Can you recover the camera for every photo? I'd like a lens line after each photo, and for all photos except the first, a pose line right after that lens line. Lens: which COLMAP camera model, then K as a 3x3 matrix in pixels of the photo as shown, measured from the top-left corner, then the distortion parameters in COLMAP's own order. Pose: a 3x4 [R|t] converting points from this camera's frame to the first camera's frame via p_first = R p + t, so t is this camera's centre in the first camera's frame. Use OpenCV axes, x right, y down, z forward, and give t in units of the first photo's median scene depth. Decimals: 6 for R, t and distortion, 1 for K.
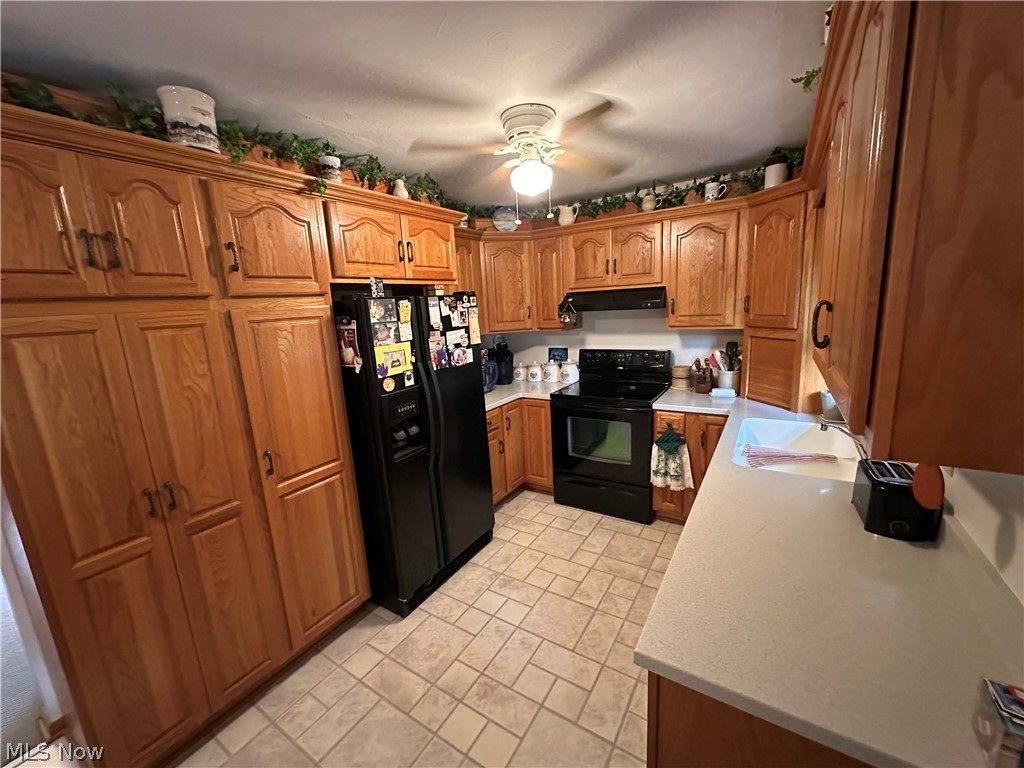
lens RADIAL K [[409.1, 0, 510.6], [0, 409.1, 383.8], [0, 0, 1]] dist [-0.003268, 0.000369]
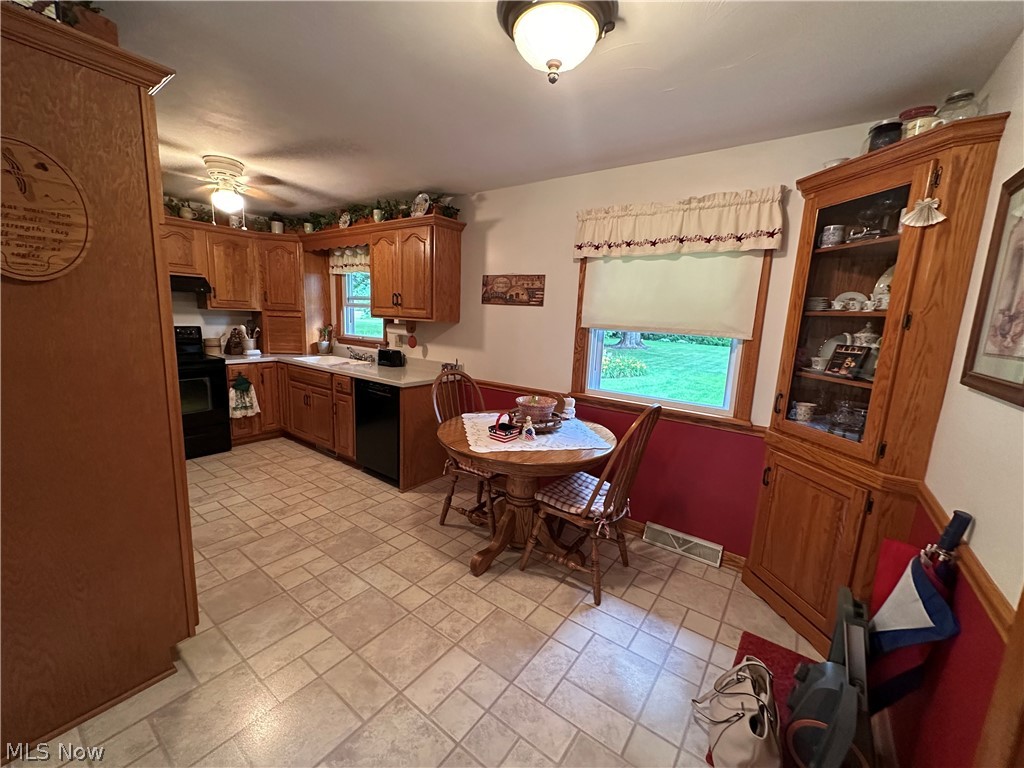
lens RADIAL K [[409.1, 0, 511.2], [0, 409.1, 383.8], [0, 0, 1]] dist [-0.003268, 0.000369]
pose [[0.060279, -0.108099, 0.992311, -1.223510], [0.146479, 0.984314, 0.098330, 0.164147], [-0.987375, 0.139426, 0.075168, -0.087909]]
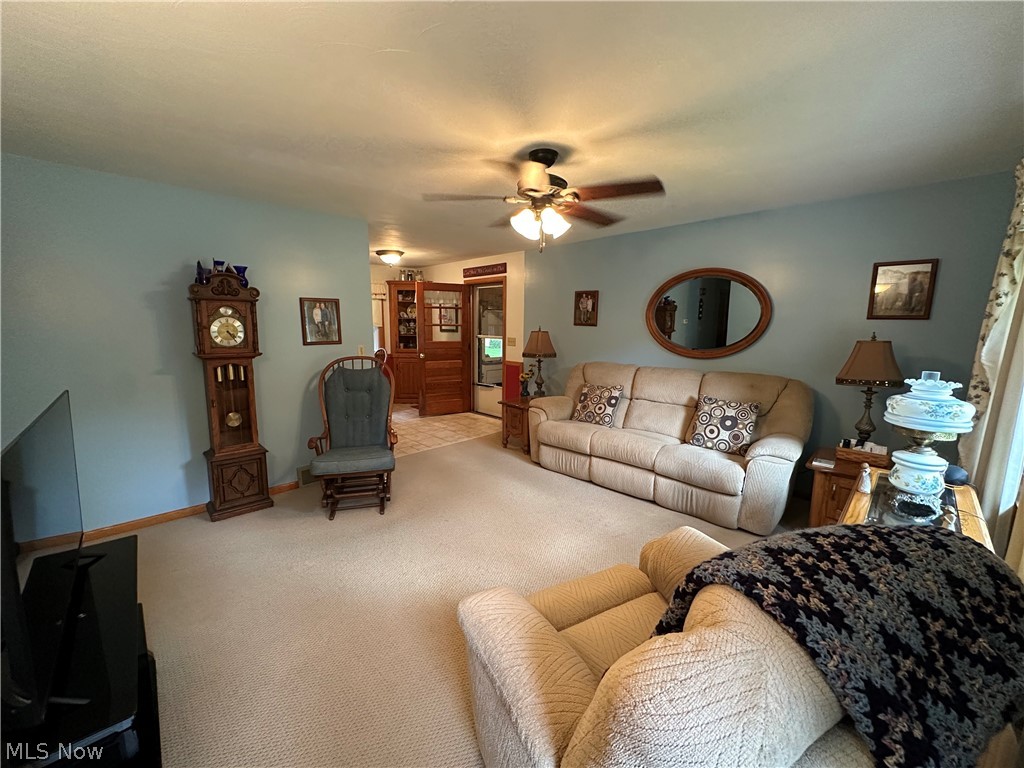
lens RADIAL K [[409.1, 0, 513.2], [0, 409.1, 383.9], [0, 0, 1]] dist [-0.003268, 0.000369]
pose [[-0.974446, 0.005214, 0.224562, -1.871914], [0.076464, 0.947724, 0.309795, -0.233056], [-0.211208, 0.319050, -0.923904, 2.209321]]
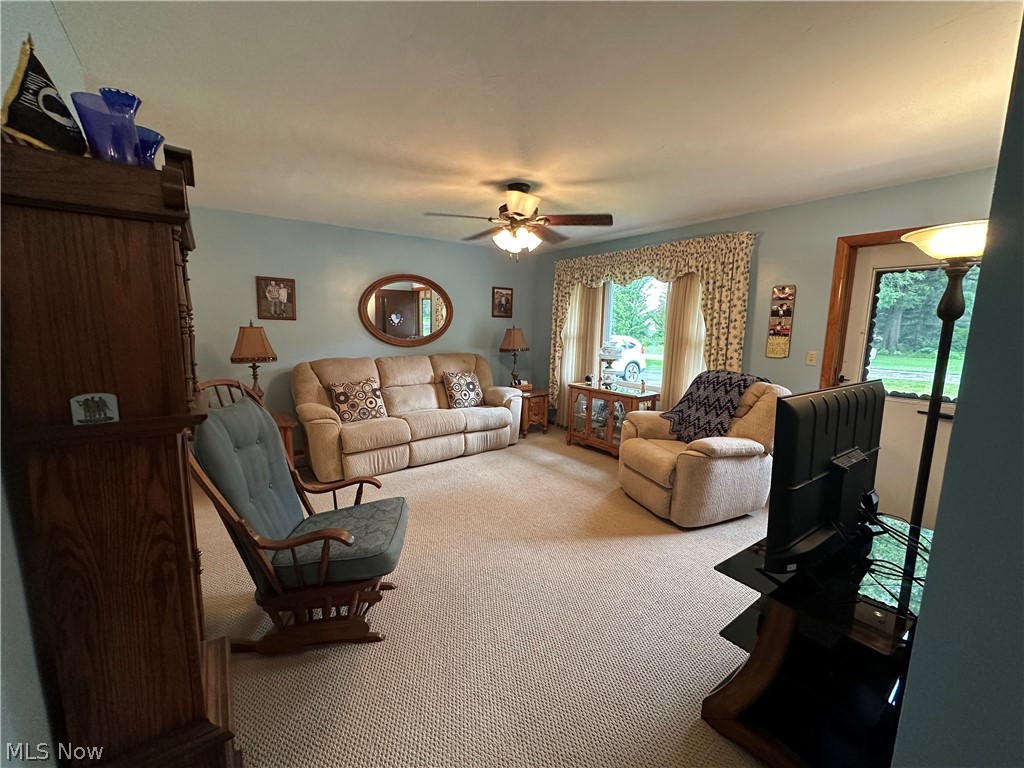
lens RADIAL K [[409.1, 0, 511.3], [0, 409.1, 380.2], [0, 0, 1]] dist [-0.003268, 0.000369]
pose [[-0.356549, 0.177815, -0.917199, -0.424032], [-0.177581, 0.950926, 0.253385, -0.212375], [0.917245, 0.253222, -0.307475, 1.616253]]
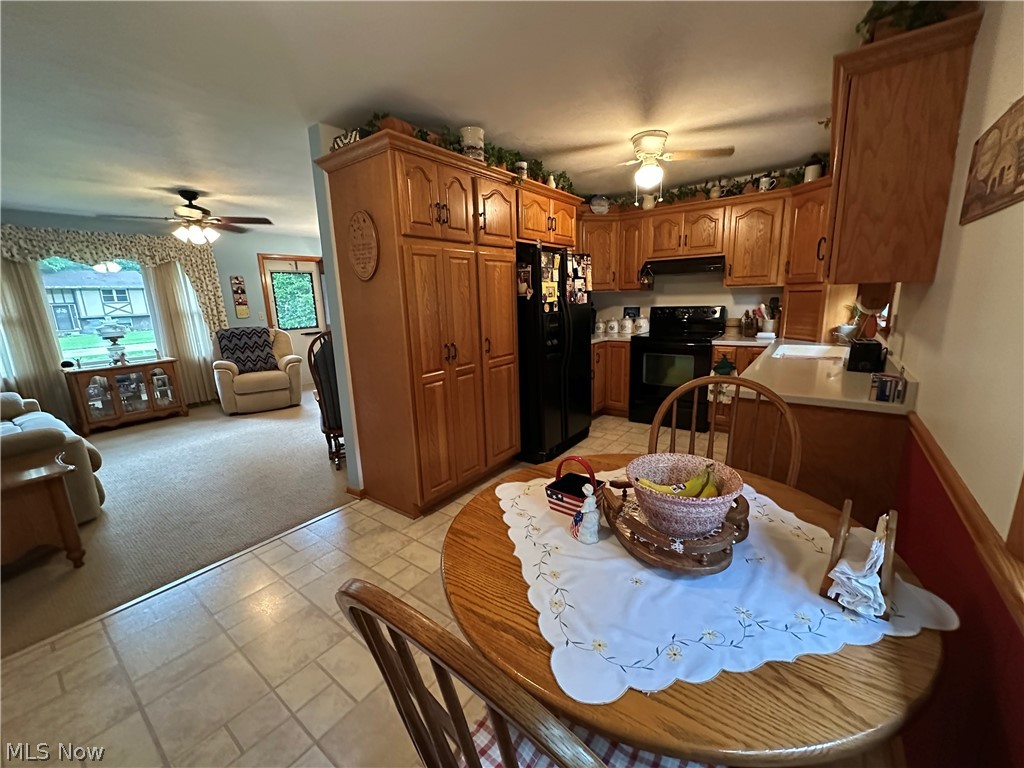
lens RADIAL K [[409.1, 0, 511.2], [0, 409.1, 383.3], [0, 0, 1]] dist [-0.003268, 0.000369]
pose [[0.997059, 0.036884, -0.067182, -0.275213], [-0.035664, 0.999178, 0.019271, 0.230990], [0.067838, -0.016819, 0.997555, -0.502198]]
